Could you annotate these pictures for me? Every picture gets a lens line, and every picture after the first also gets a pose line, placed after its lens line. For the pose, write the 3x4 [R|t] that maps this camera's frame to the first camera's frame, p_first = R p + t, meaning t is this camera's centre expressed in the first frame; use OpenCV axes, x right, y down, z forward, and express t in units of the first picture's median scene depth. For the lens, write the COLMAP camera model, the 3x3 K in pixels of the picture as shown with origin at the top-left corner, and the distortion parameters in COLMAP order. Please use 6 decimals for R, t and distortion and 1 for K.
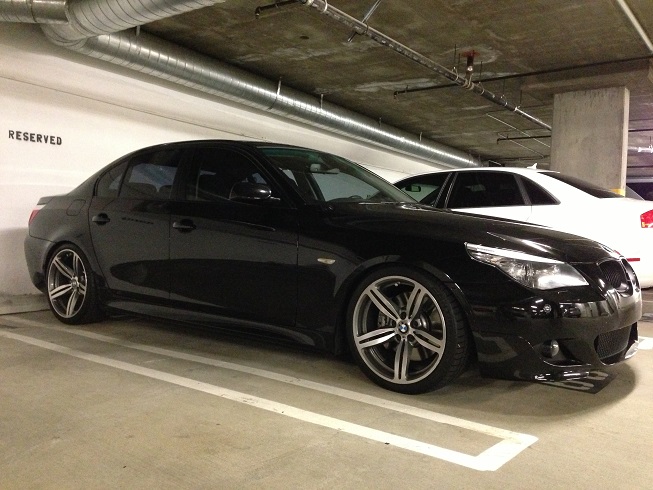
lens RADIAL K [[572.2, 0, 326.5], [0, 572.2, 245.0], [0, 0, 1]] dist [0.146057, -0.220464]
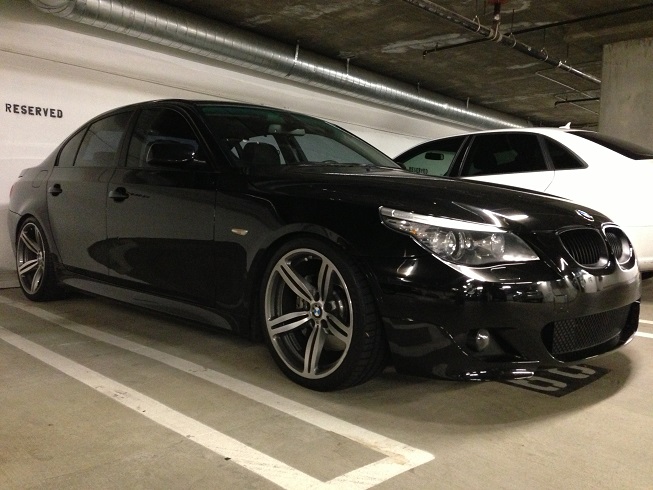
lens RADIAL K [[572.2, 0, 326.5], [0, 572.2, 245.0], [0, 0, 1]] dist [0.146057, -0.220464]
pose [[0.991286, -0.000446, -0.131729, 0.139126], [0.005239, 0.999336, 0.036045, 0.010045], [0.131625, -0.036422, 0.990630, 0.100430]]
